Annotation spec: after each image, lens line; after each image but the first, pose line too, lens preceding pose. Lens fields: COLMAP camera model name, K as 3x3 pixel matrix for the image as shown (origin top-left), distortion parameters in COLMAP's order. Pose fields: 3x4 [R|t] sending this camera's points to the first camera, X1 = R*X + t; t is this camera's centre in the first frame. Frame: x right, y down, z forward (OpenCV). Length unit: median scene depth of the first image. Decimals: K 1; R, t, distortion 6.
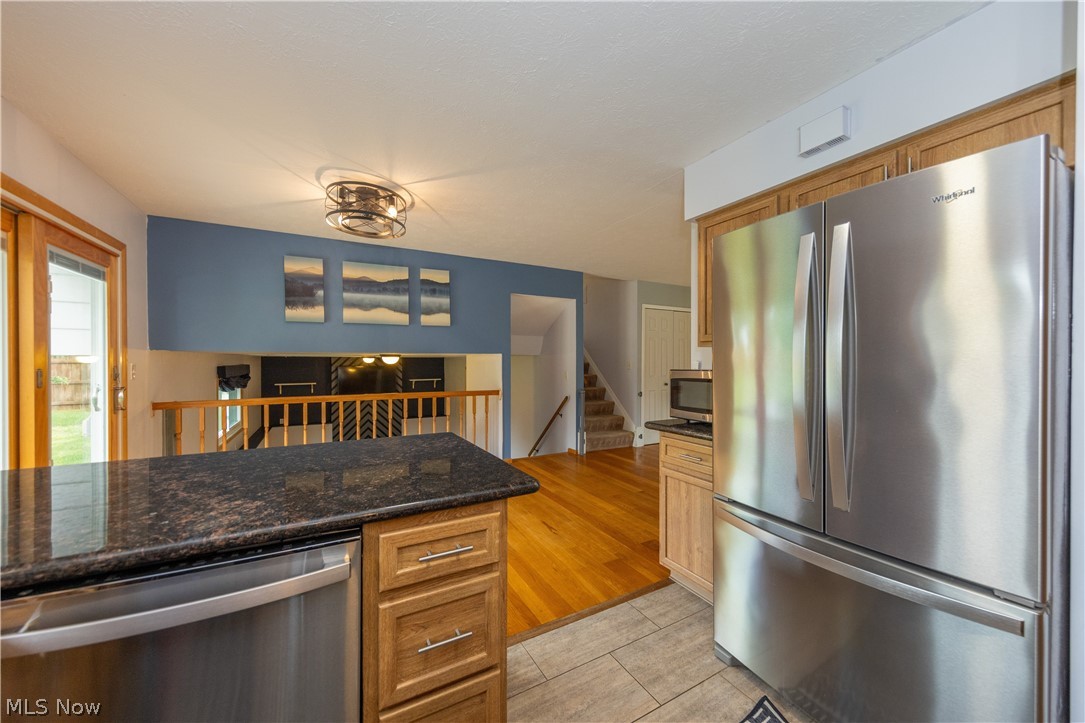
lens RADIAL K [[405.2, 0, 555.7], [0, 405.2, 364.1], [0, 0, 1]] dist [0.005557, -0.000298]
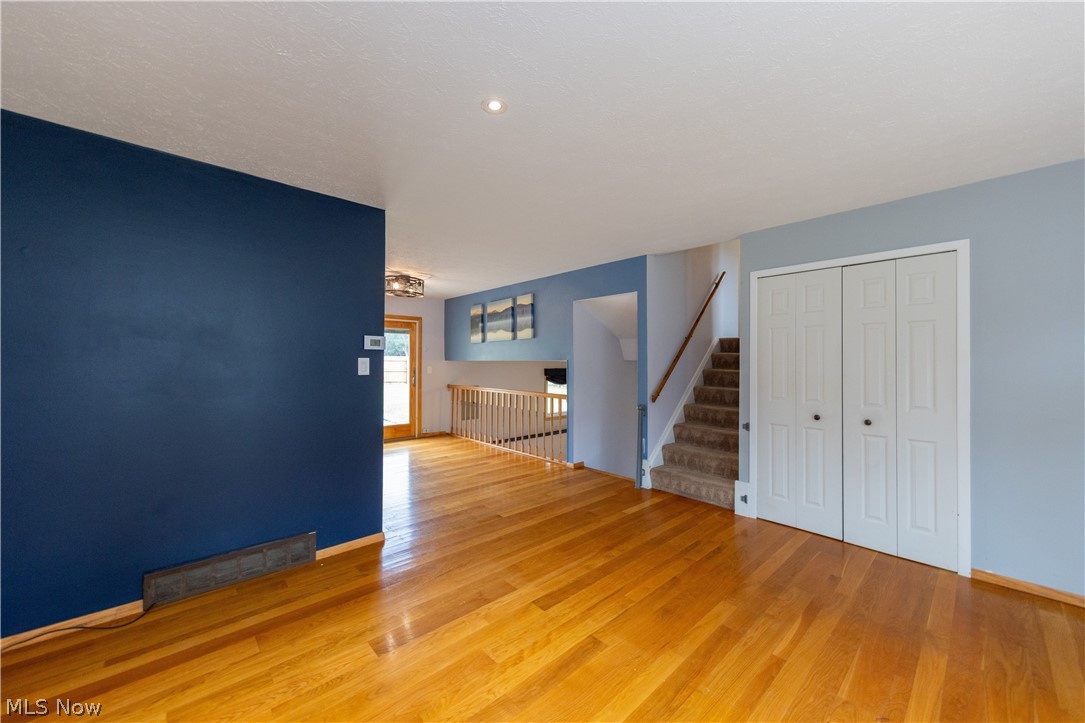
lens RADIAL K [[405.2, 0, 542.6], [0, 405.2, 359.8], [0, 0, 1]] dist [0.005557, -0.000298]
pose [[0.224910, -0.006850, -0.974356, 0.994906], [-0.012870, 0.999867, -0.010000, -0.018014], [0.974295, 0.014789, 0.224792, 0.802053]]
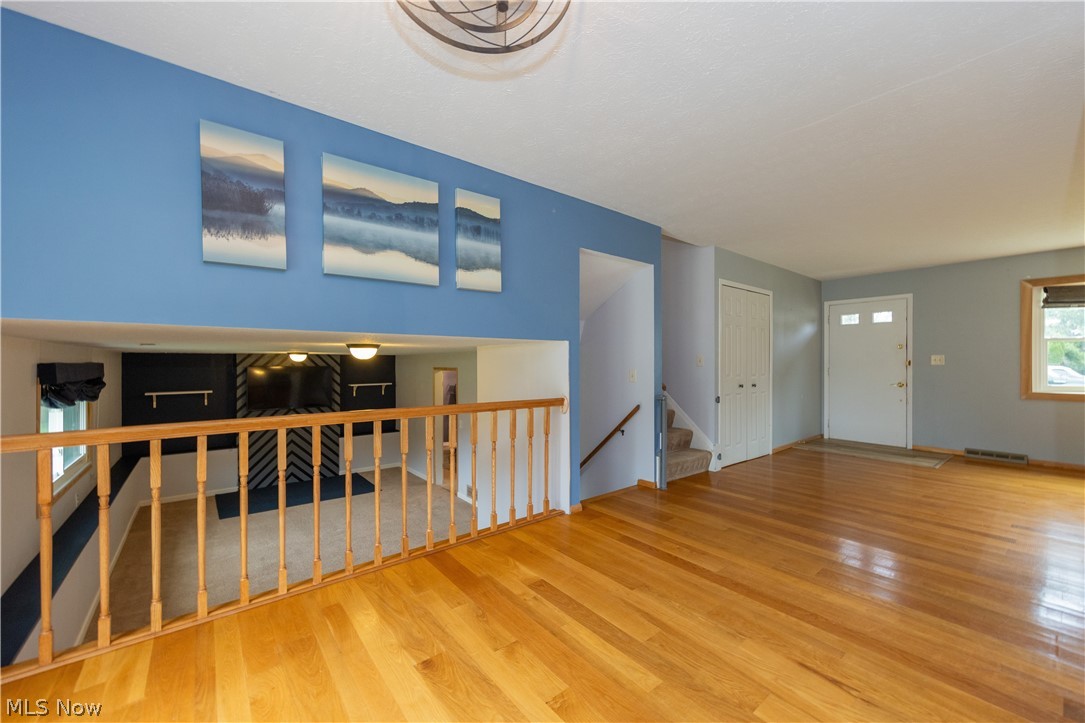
lens RADIAL K [[423.6, 0, 552.9], [0, 423.6, 364.3], [0, 0, 1]] dist [0.006638, -0.000352]
pose [[0.985216, -0.002817, 0.171296, -0.309357], [0.003946, 0.999973, -0.006252, 0.017755], [-0.171274, 0.006835, 0.985200, 0.394118]]
